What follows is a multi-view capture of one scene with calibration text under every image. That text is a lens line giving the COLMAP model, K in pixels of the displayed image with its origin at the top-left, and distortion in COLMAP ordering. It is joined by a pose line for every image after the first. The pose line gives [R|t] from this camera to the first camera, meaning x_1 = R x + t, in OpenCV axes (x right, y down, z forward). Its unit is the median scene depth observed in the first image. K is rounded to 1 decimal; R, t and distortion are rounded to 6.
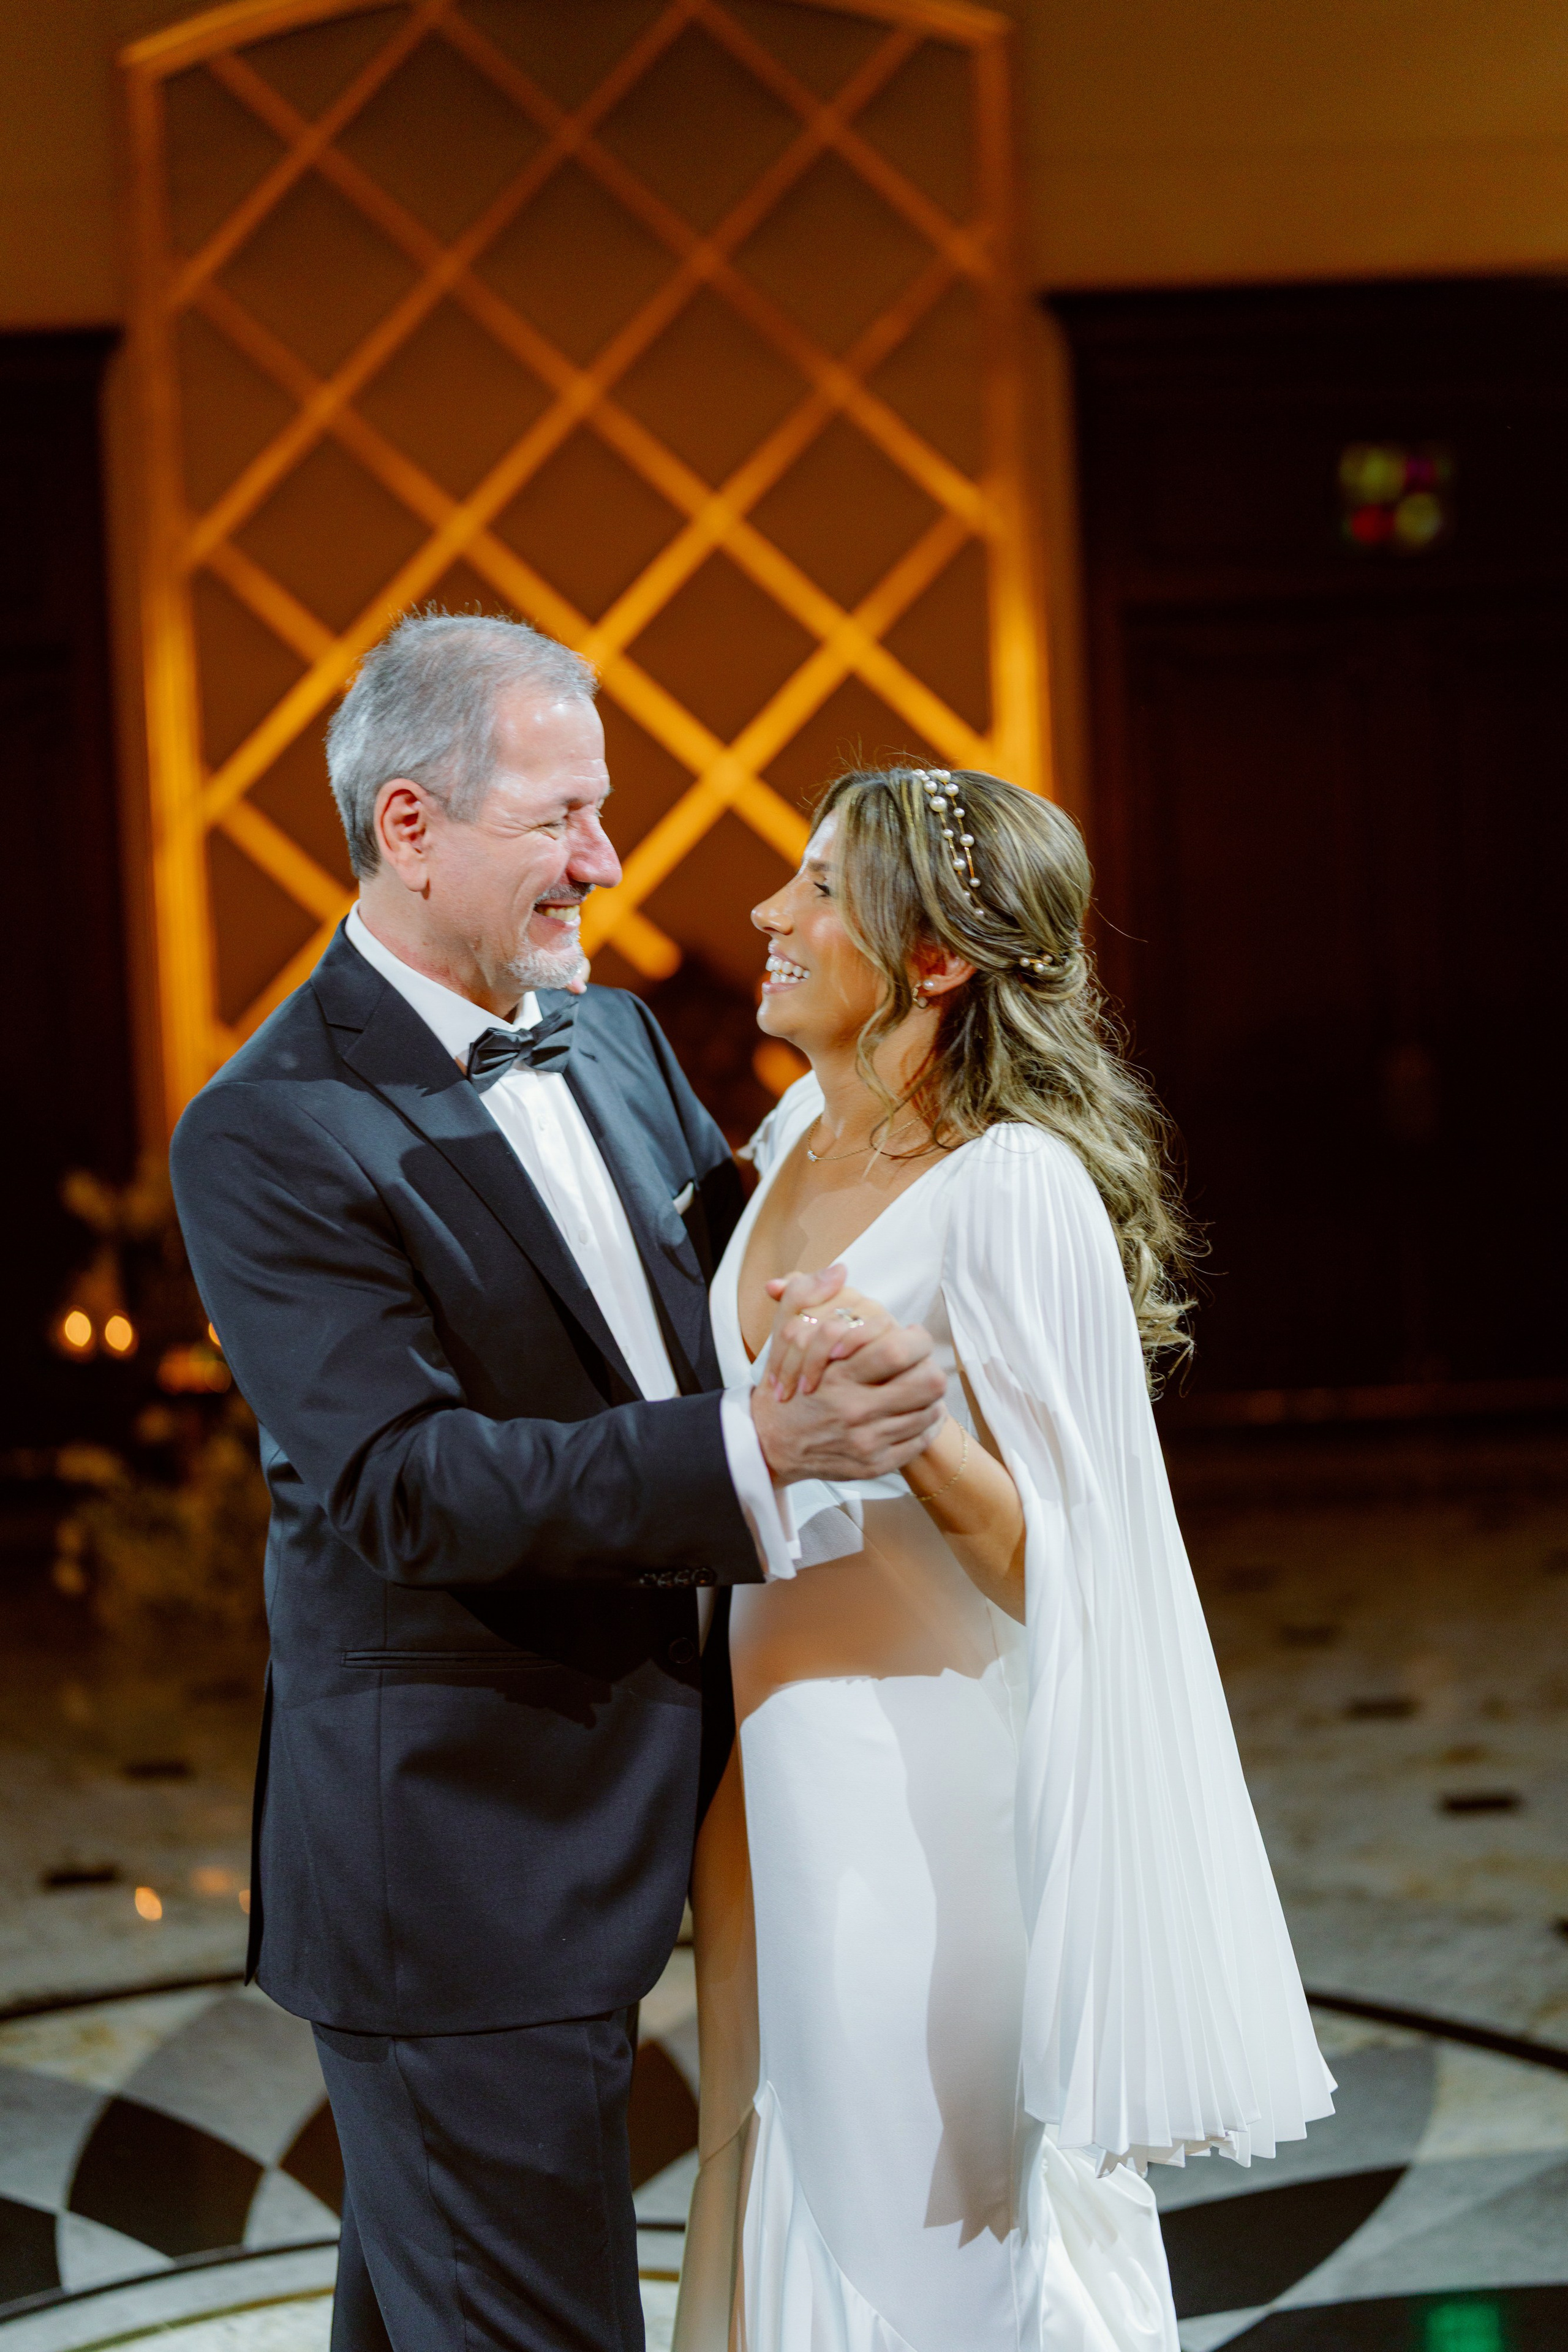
lens RADIAL K [[3303.8, 0, 797.3], [0, 3303.8, 1196.5], [0, 0, 1]] dist [0.025868, 0.000000]
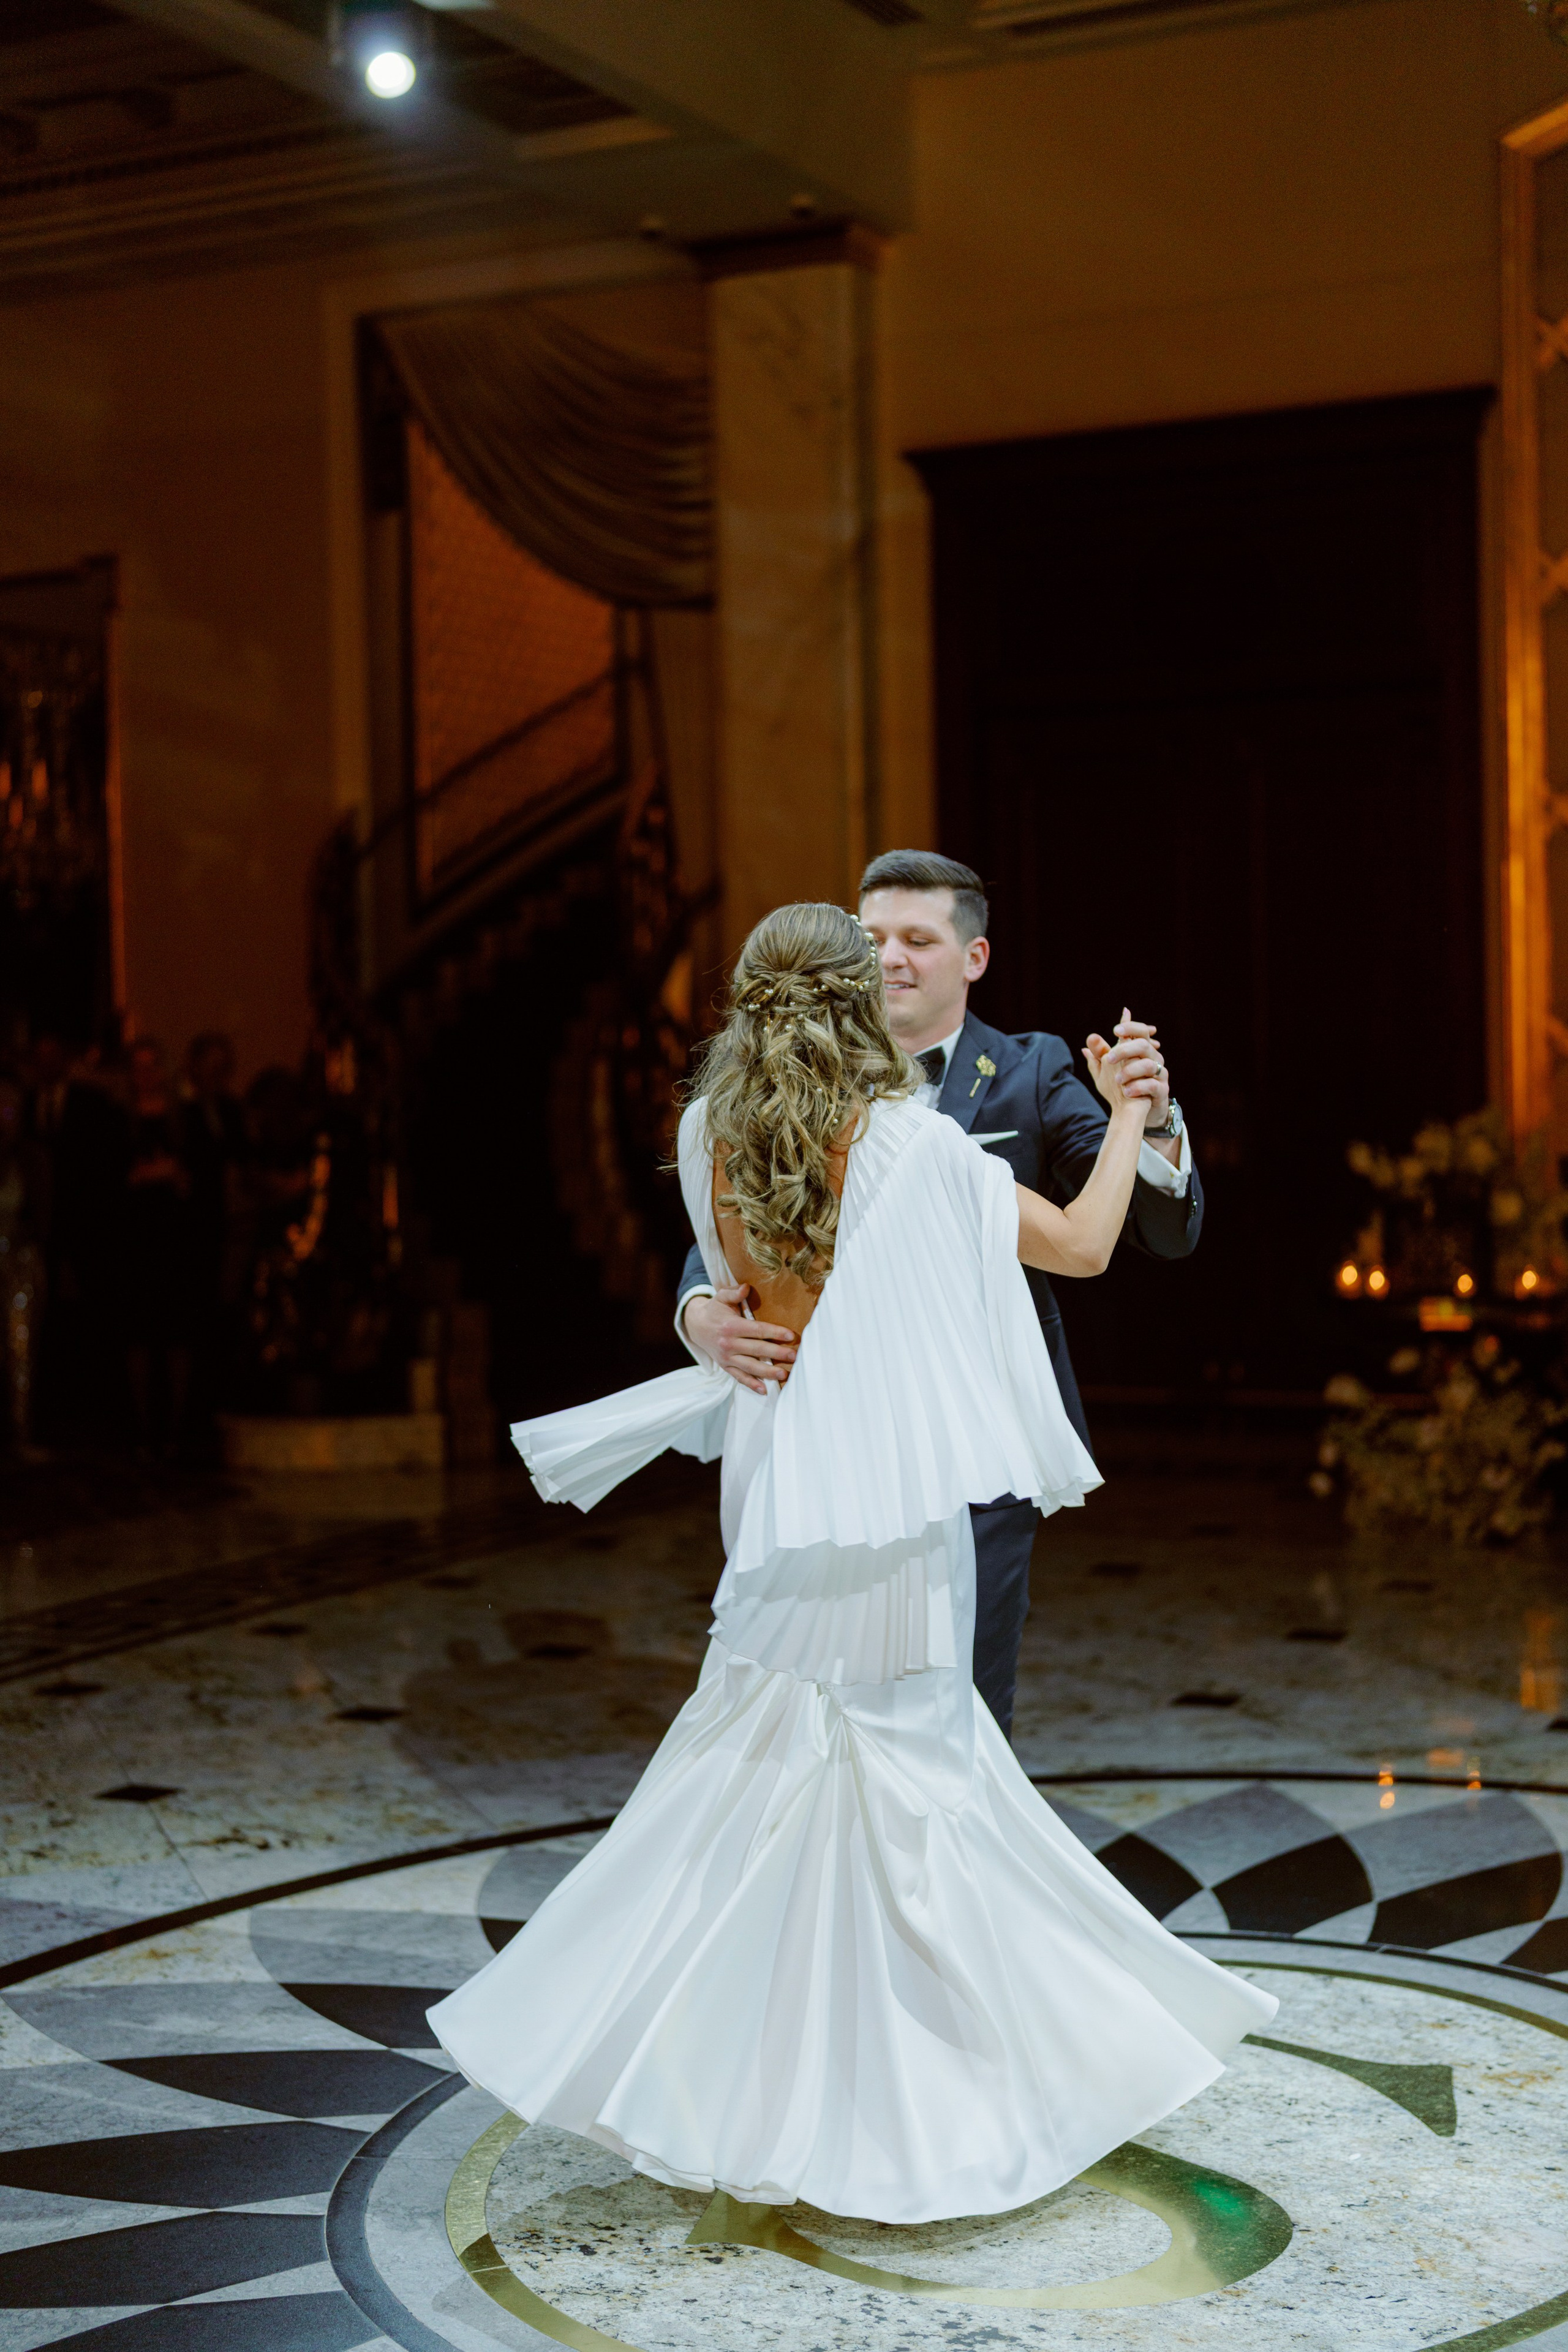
lens RADIAL K [[3303.8, 0, 795.8], [0, 3303.8, 1166.4], [0, 0, 1]] dist [0.025868, 0.000000]
pose [[0.890645, 0.037802, -0.453125, 0.103402], [-0.038158, 0.999237, 0.008360, -0.000514], [0.453095, 0.009845, 0.891408, -0.097331]]
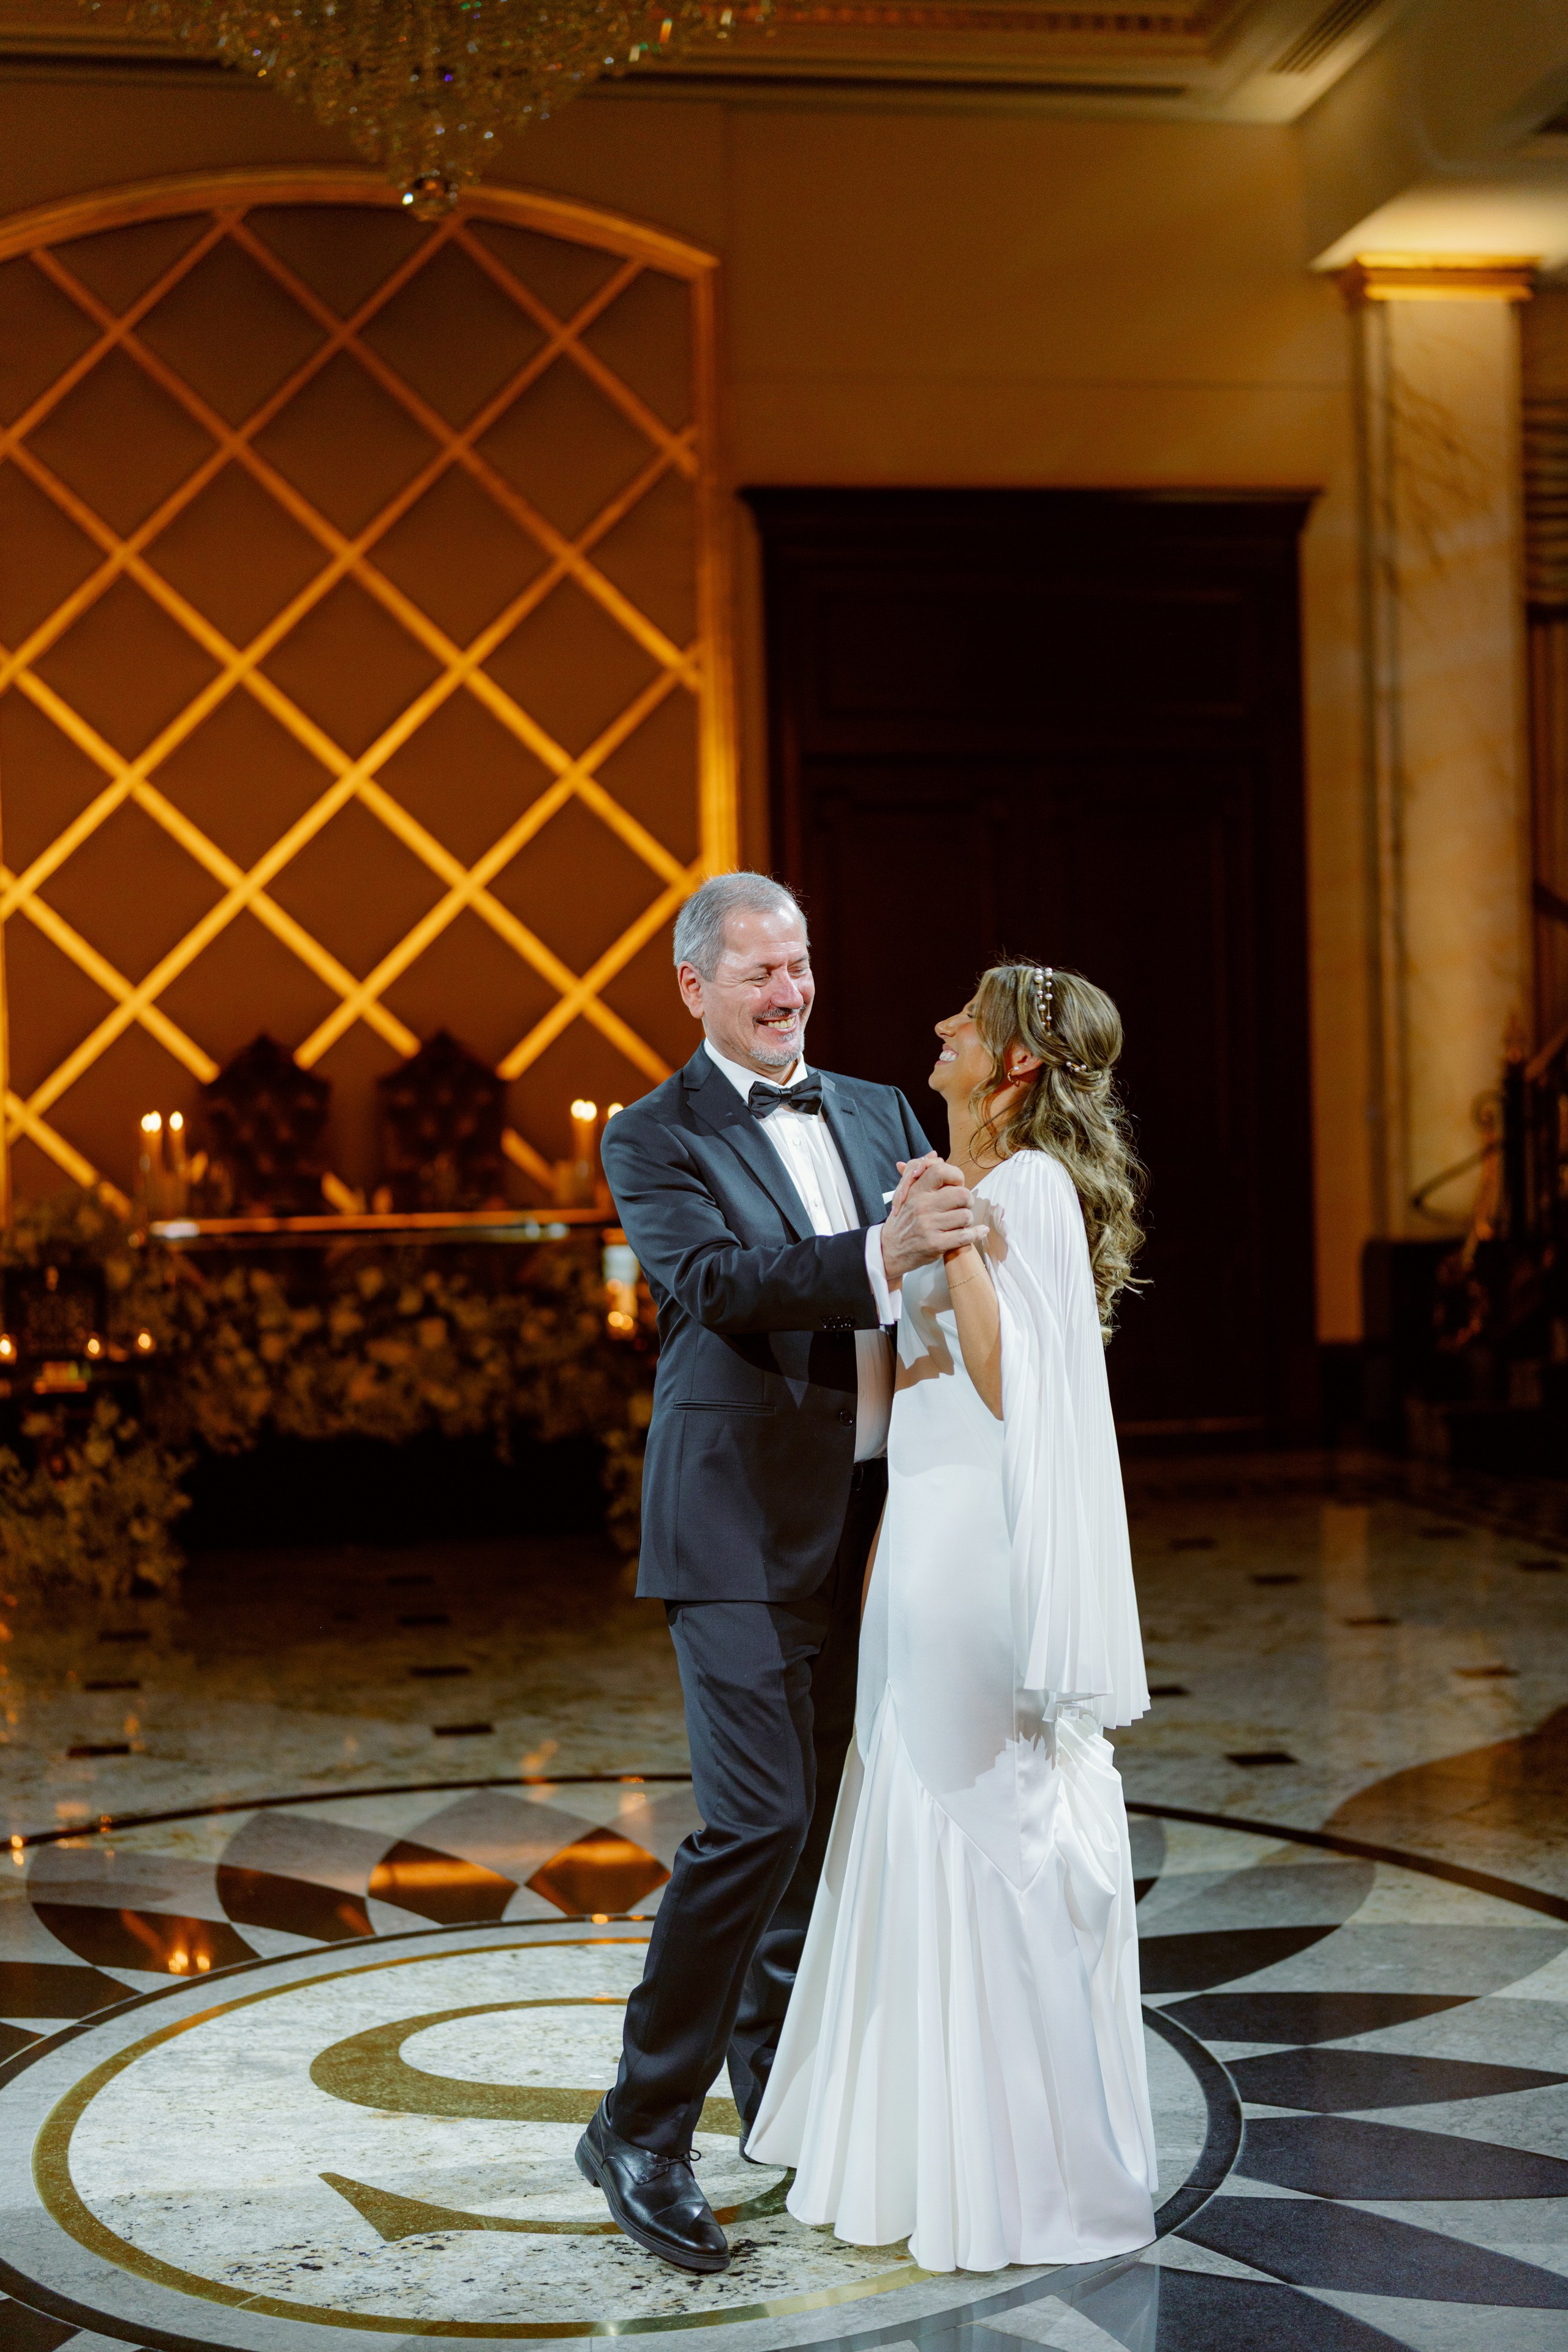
lens RADIAL K [[3303.8, 0, 774.4], [0, 3303.8, 1141.6], [0, 0, 1]] dist [0.025868, 0.000000]
pose [[0.990989, 0.021074, 0.132275, -0.067300], [-0.015597, 0.998983, -0.042303, 0.010002], [-0.133032, 0.039859, 0.990310, -0.164297]]
